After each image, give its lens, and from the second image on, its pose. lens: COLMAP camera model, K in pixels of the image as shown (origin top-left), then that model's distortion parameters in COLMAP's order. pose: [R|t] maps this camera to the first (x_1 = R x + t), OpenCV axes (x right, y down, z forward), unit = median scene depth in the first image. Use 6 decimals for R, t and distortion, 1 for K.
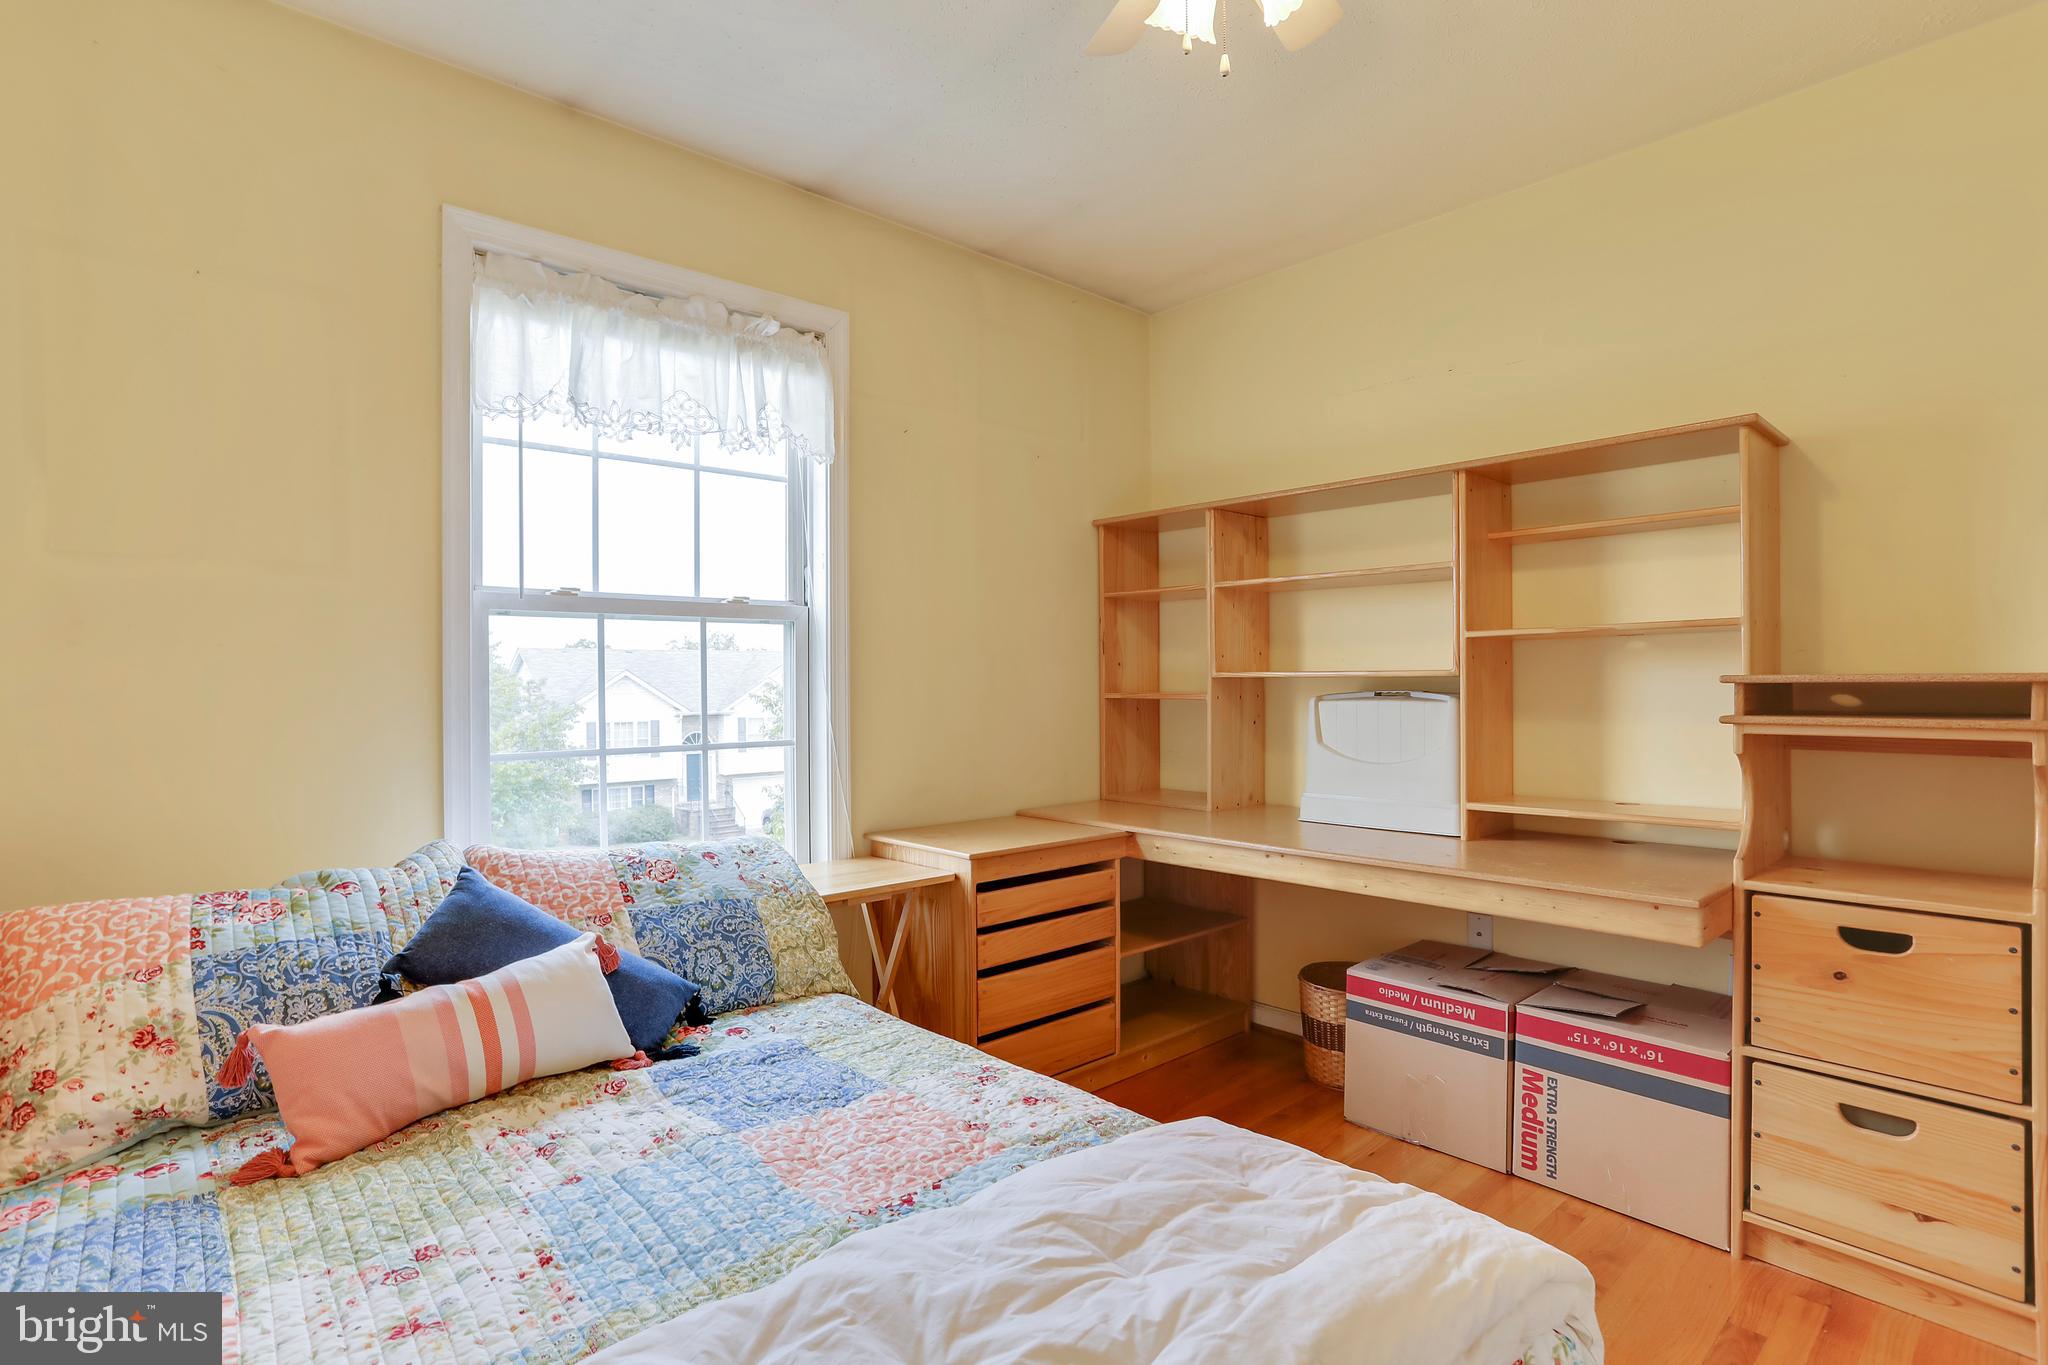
lens RADIAL K [[1023.3, 0, 1011.3], [0, 1023.3, 683.0], [0, 0, 1]] dist [-0.058064, 0.032717]
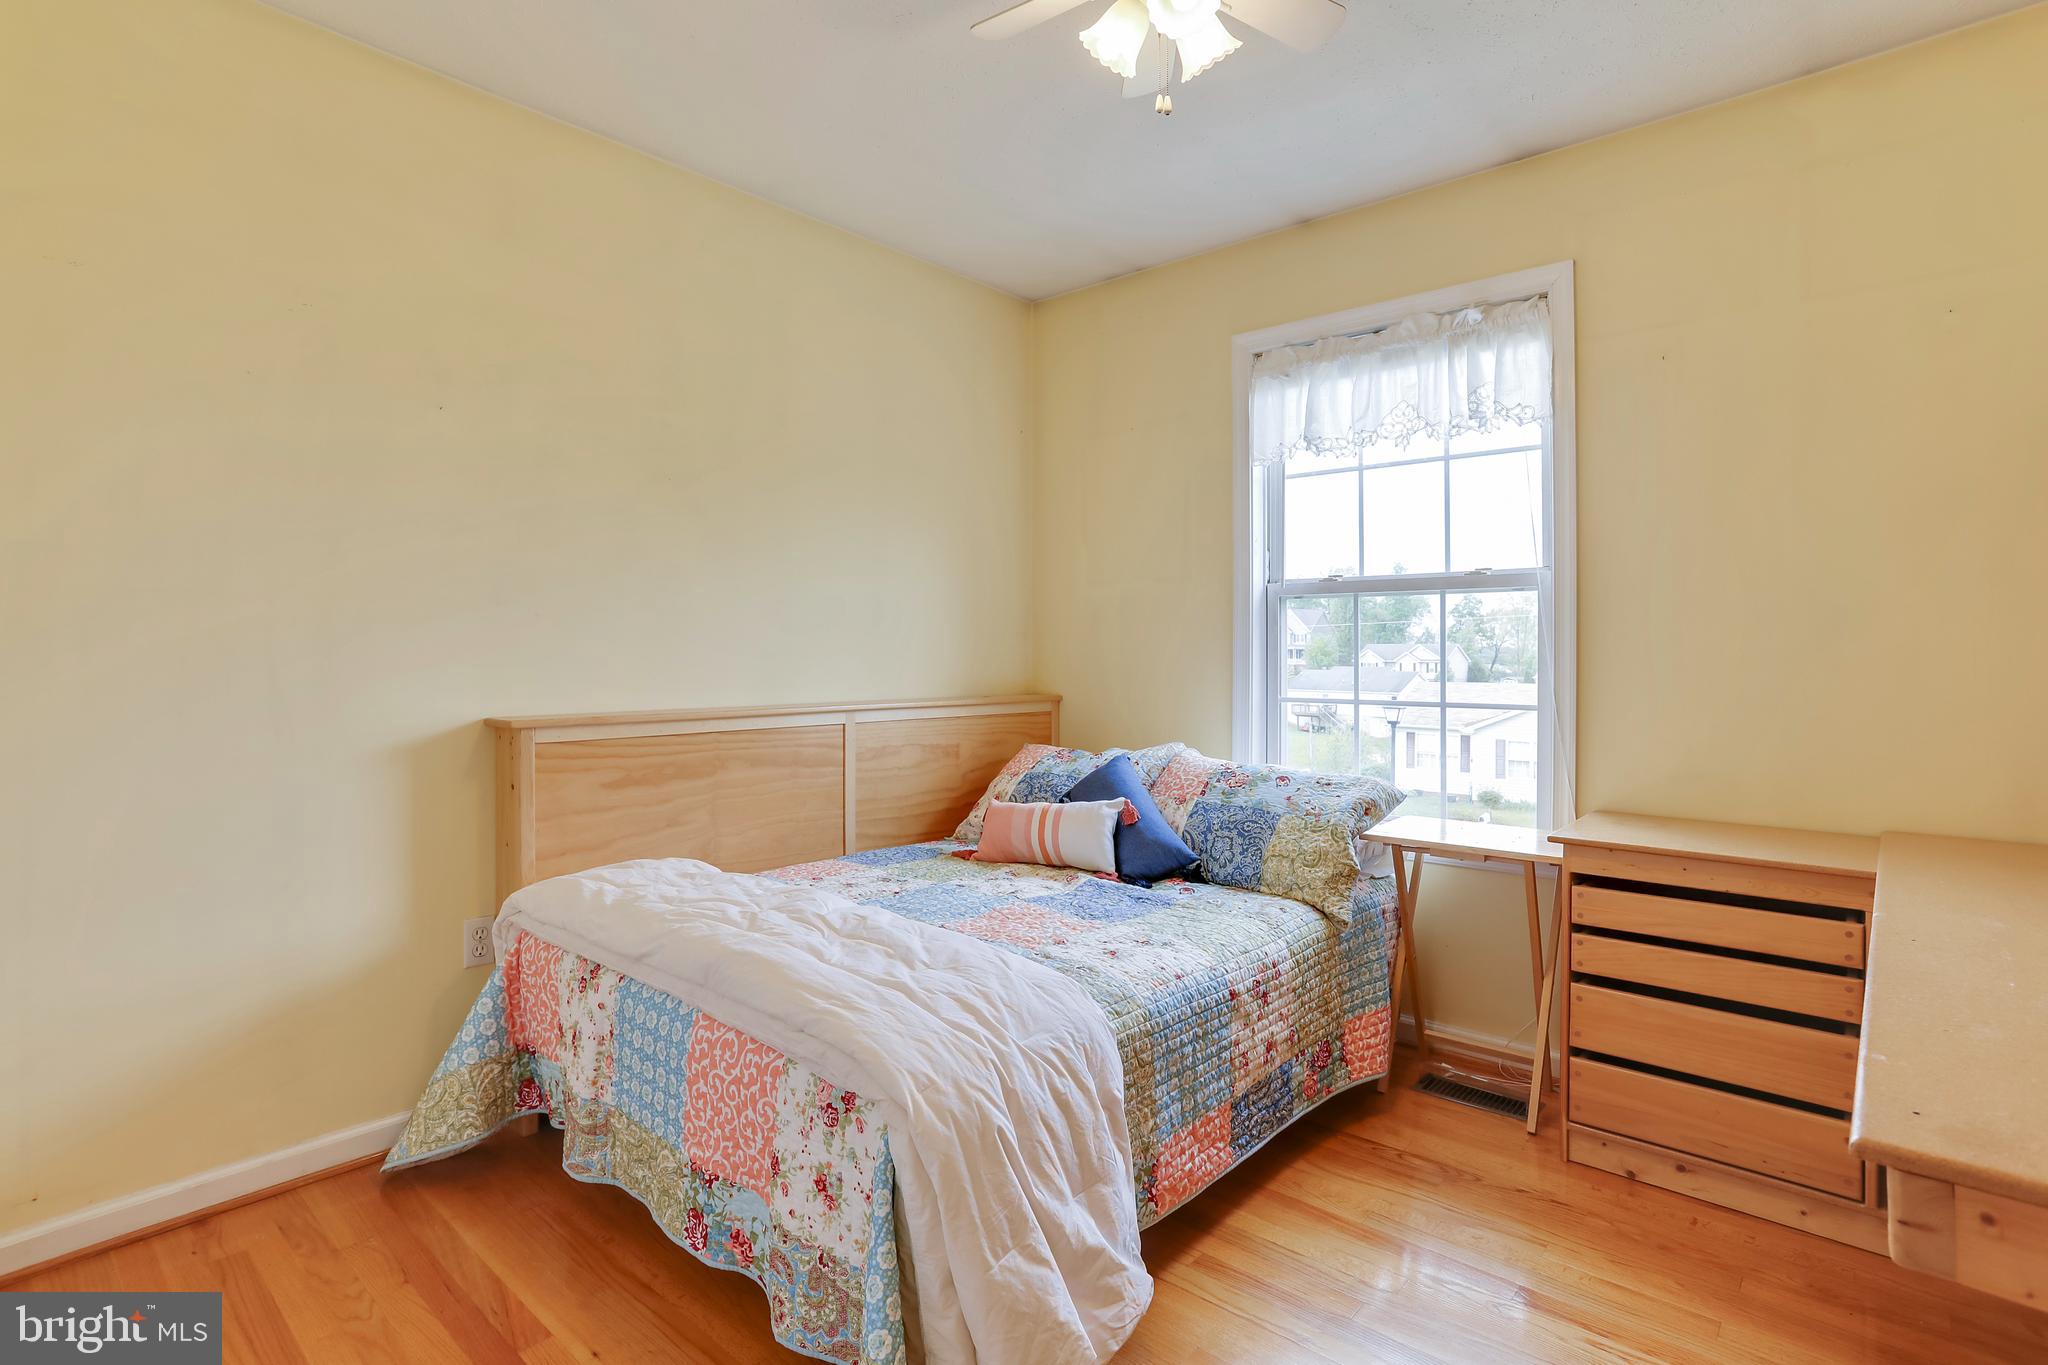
lens RADIAL K [[1000.7, 0, 1013.0], [0, 1000.7, 668.6], [0, 0, 1]] dist [-0.055597, 0.028610]
pose [[0.109330, 0.020985, -0.993784, 0.821412], [-0.003552, 0.999779, 0.020720, 0.001612], [0.993999, 0.001265, 0.109380, 0.446895]]
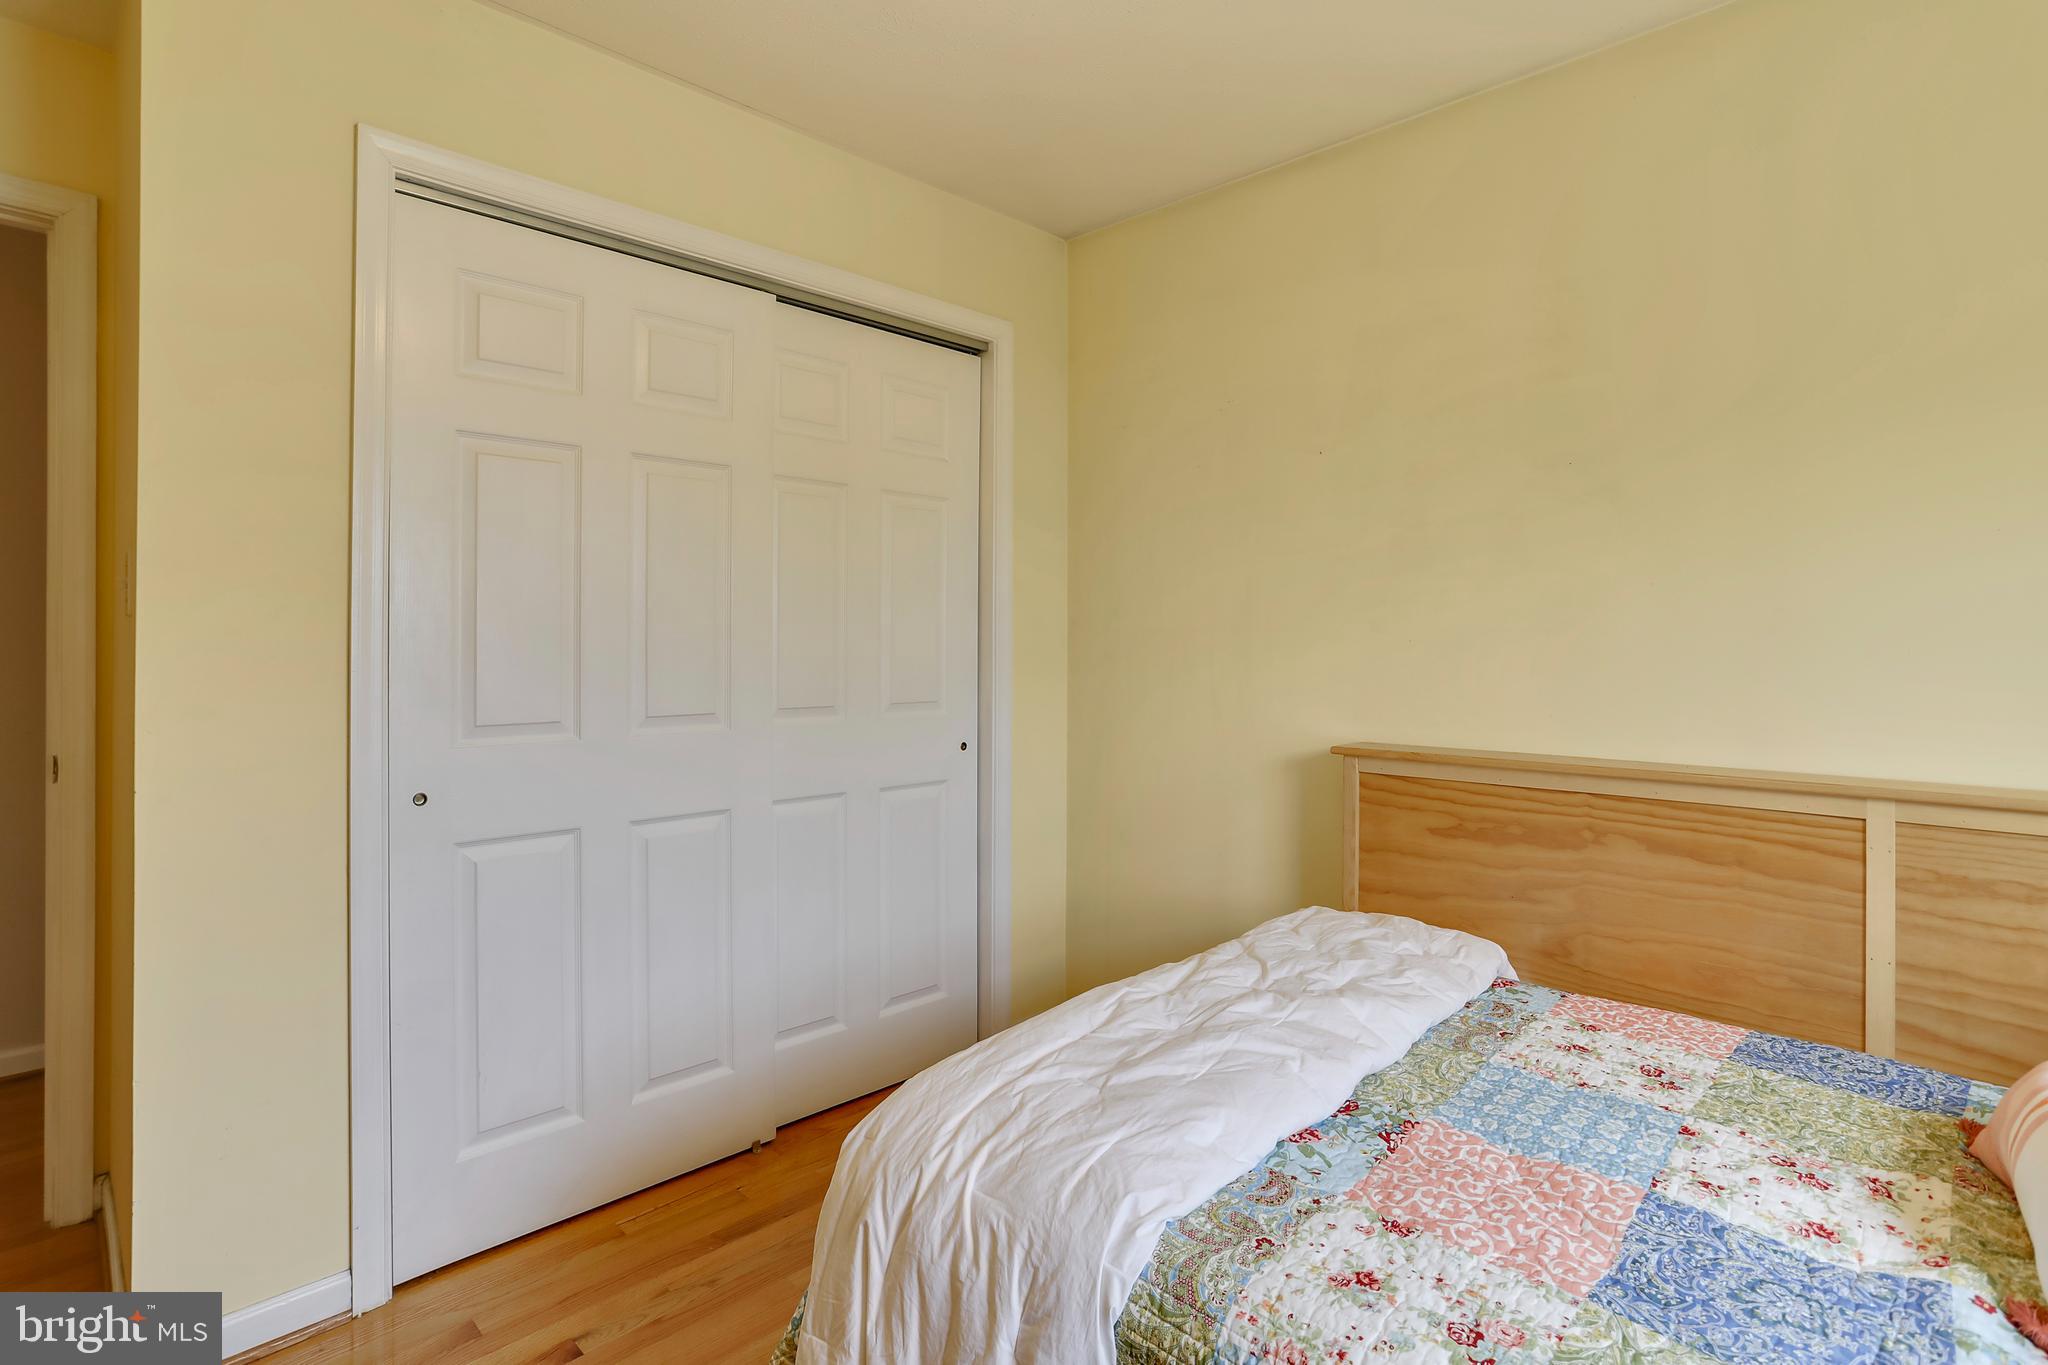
lens RADIAL K [[1023.3, 0, 1011.3], [0, 1023.3, 683.0], [0, 0, 1]] dist [-0.058064, 0.032717]
pose [[-0.998403, 0.008160, -0.055892, 0.192118], [0.005995, 0.999230, 0.038786, -0.028847], [0.056165, 0.038389, -0.997683, 1.044759]]
